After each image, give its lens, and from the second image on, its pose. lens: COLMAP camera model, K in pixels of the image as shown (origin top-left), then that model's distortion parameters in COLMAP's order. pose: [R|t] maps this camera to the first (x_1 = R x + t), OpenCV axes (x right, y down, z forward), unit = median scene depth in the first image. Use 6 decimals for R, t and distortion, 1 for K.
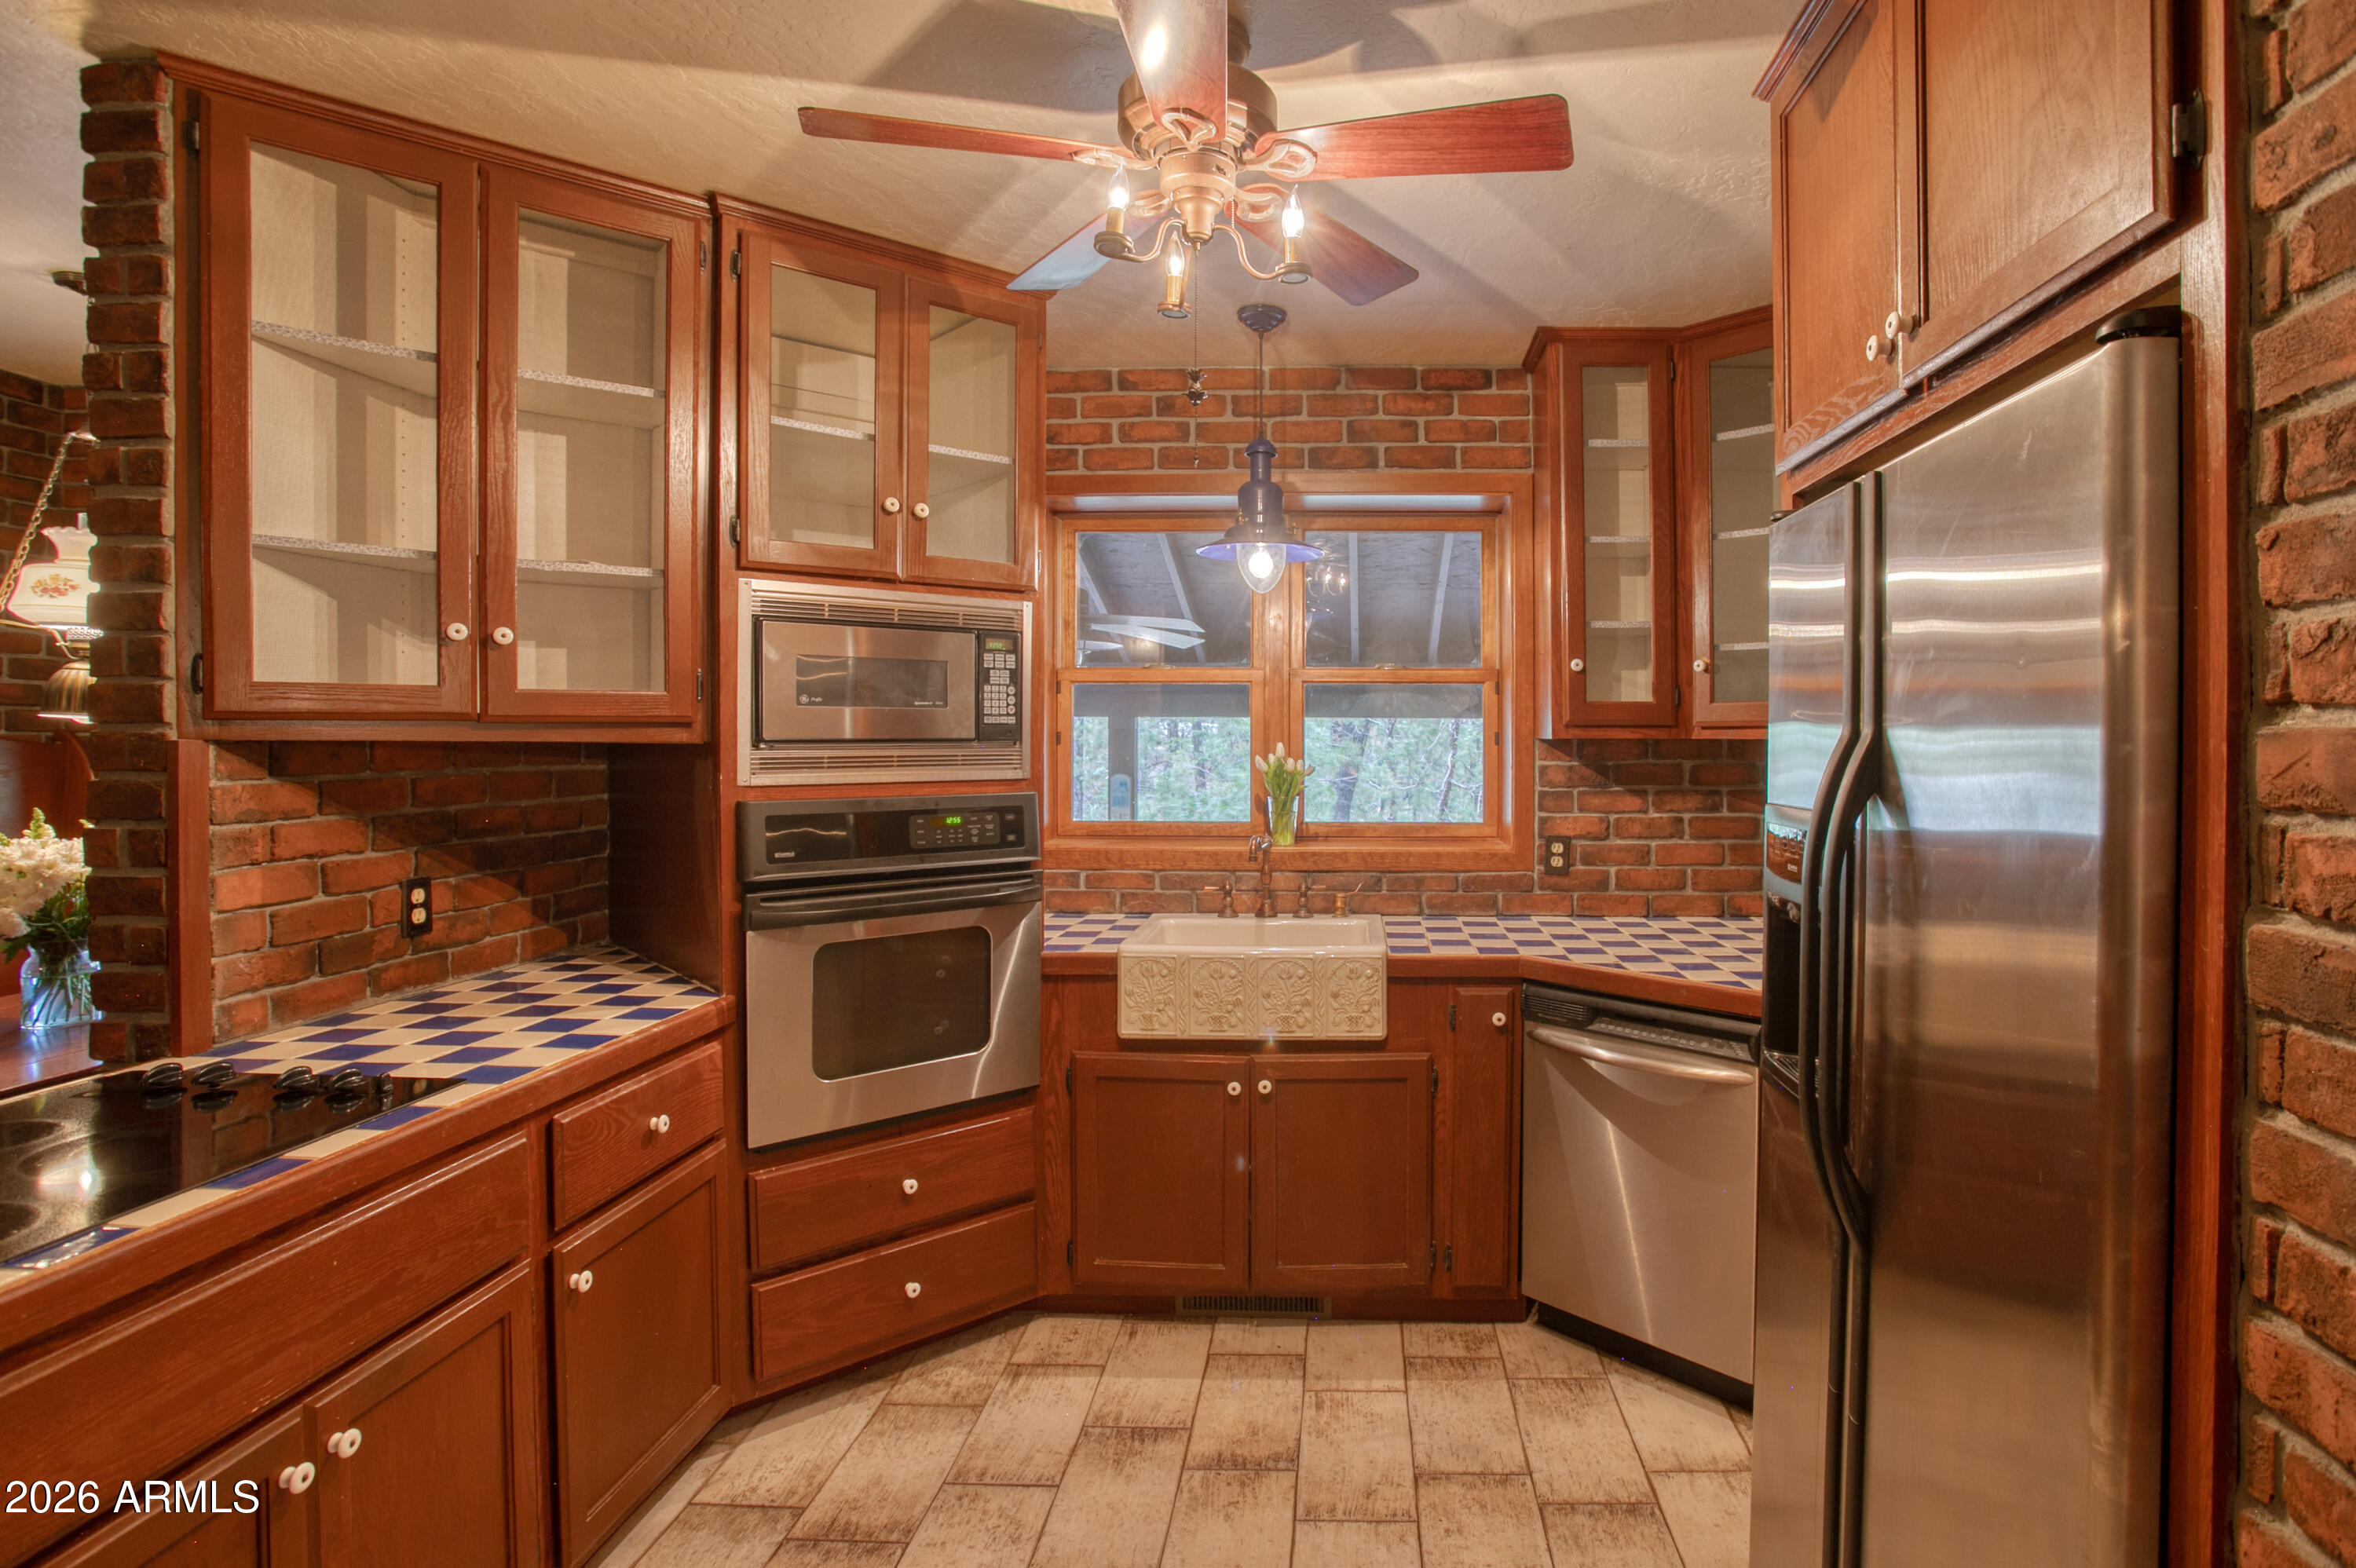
lens RADIAL K [[1186.6, 0, 1179.8], [0, 1186.6, 762.1], [0, 0, 1]] dist [-0.105325, 0.065799]
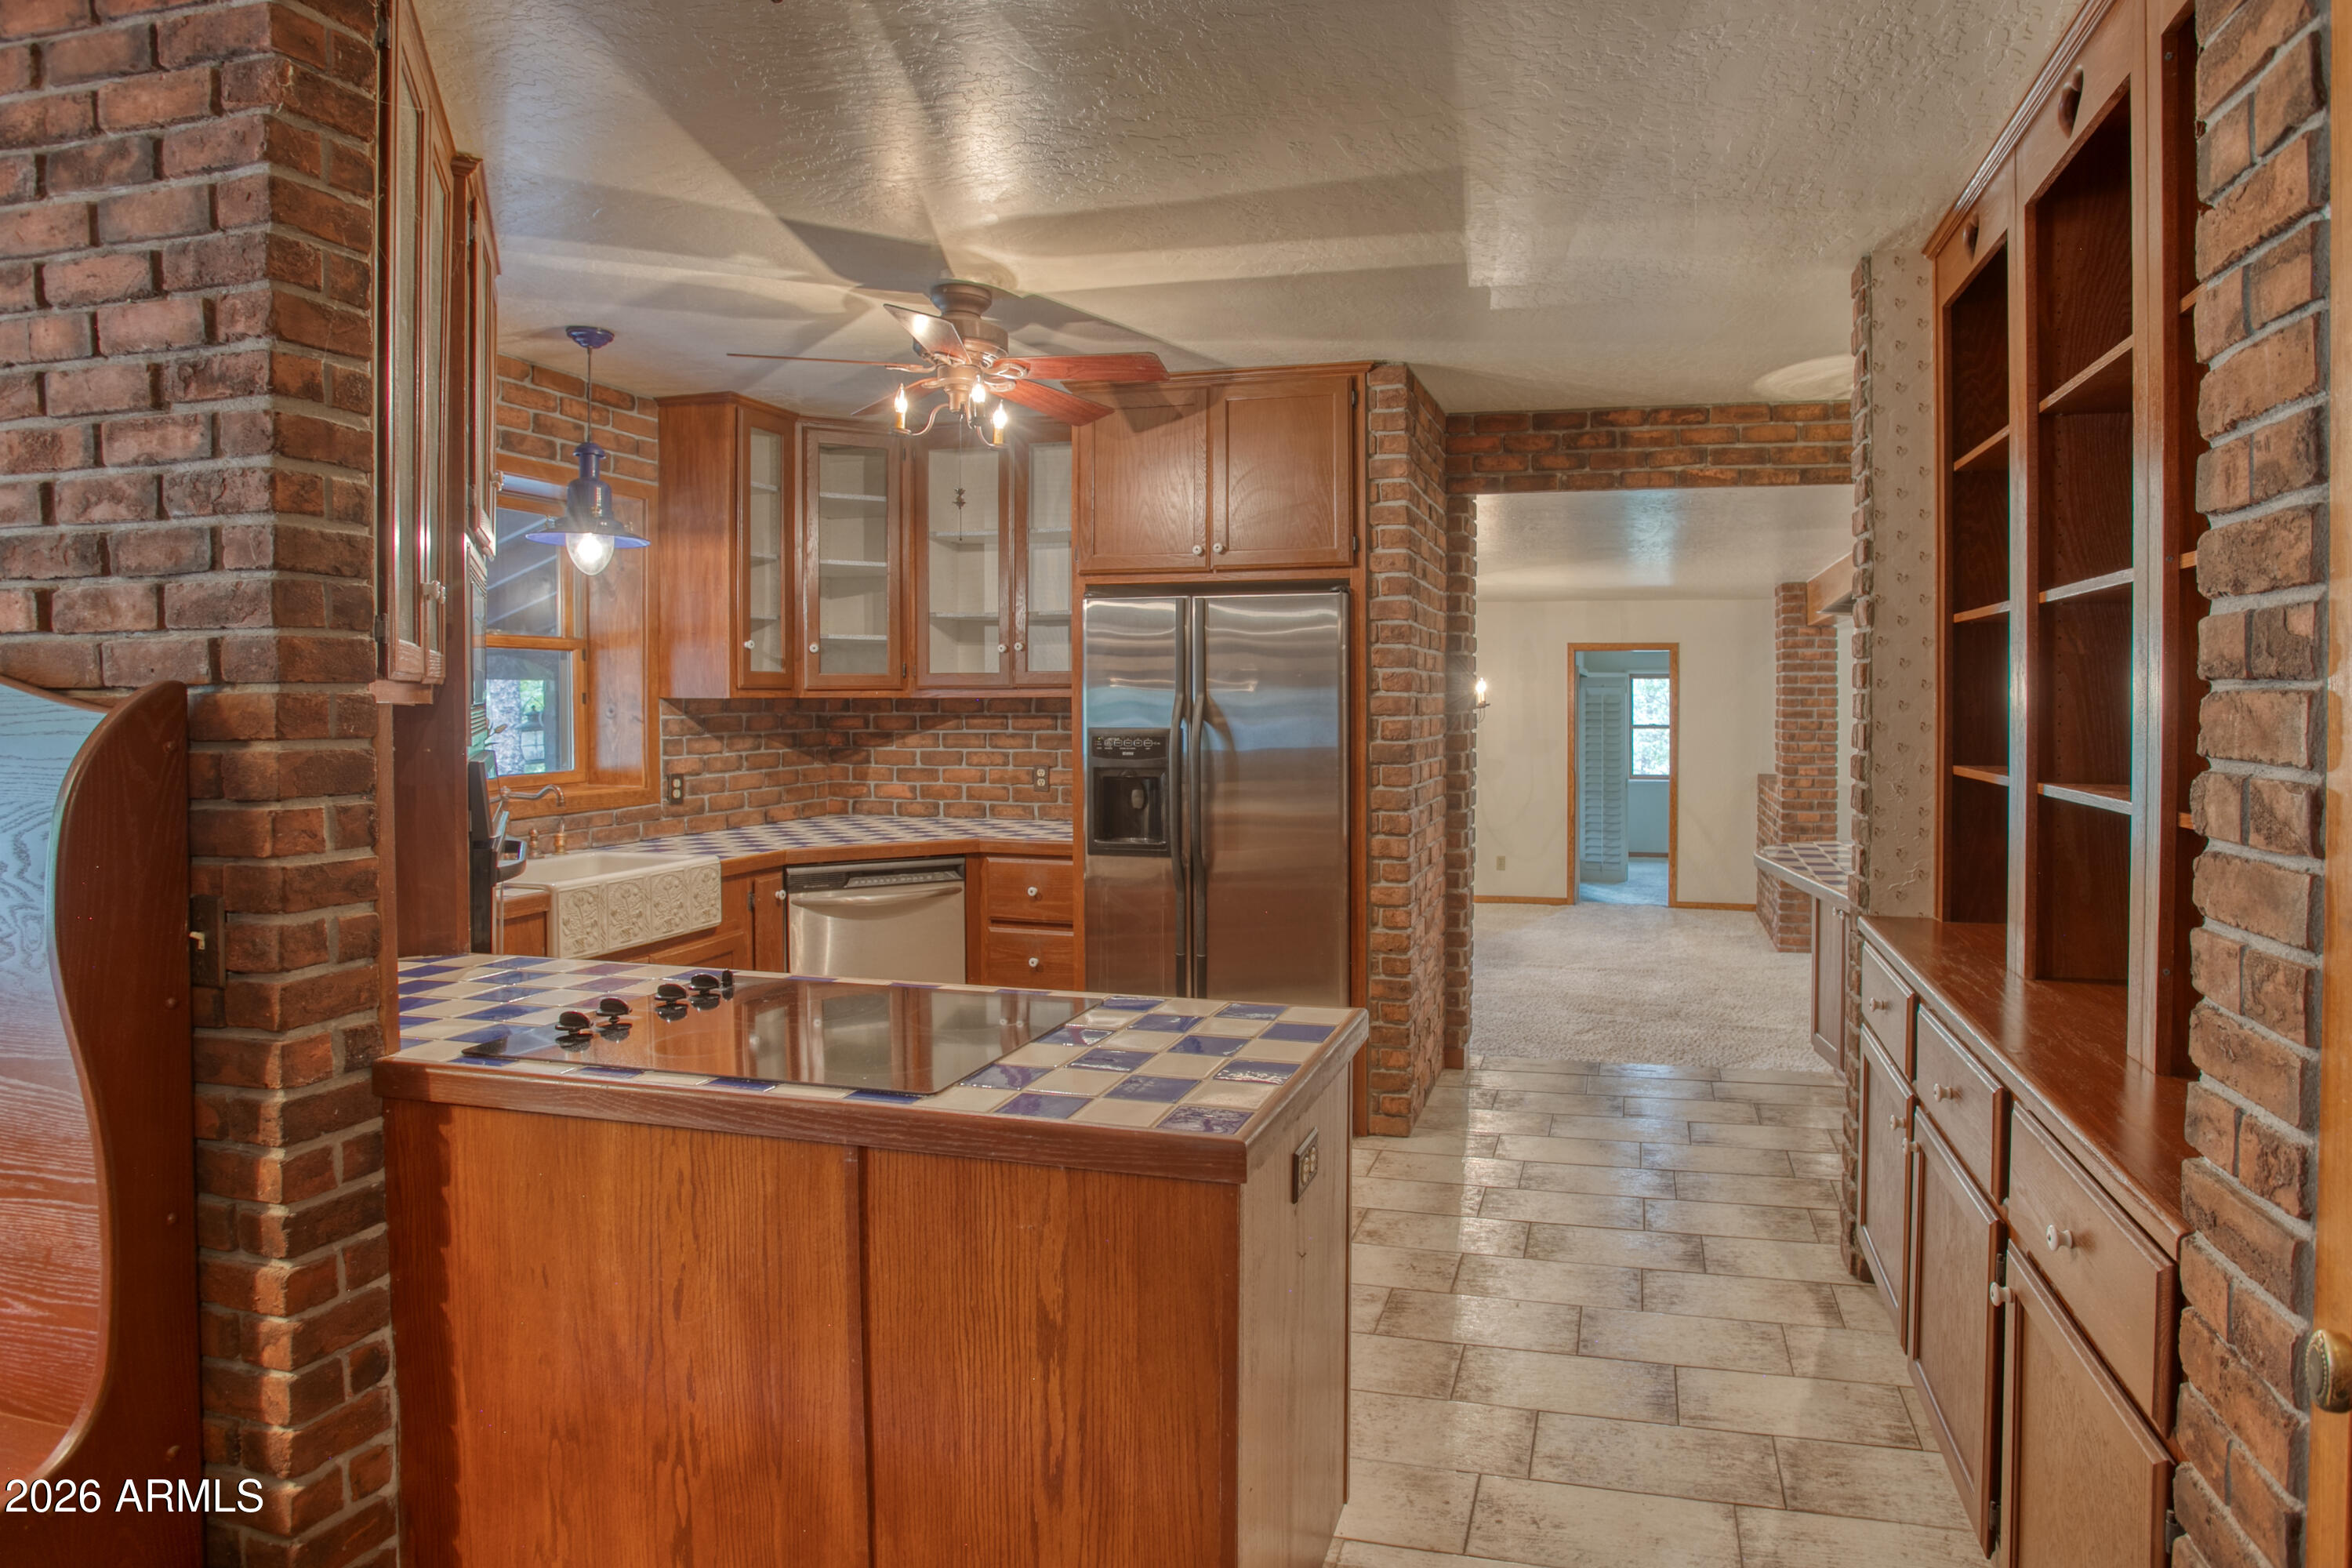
lens RADIAL K [[1210.0, 0, 1189.9], [0, 1210.0, 735.8], [0, 0, 1]] dist [-0.026845, 0.000103]
pose [[0.324817, -0.031344, 0.945257, -0.932574], [0.019068, 0.999465, 0.026589, -0.003430], [-0.945585, 0.009388, 0.325240, 0.055964]]
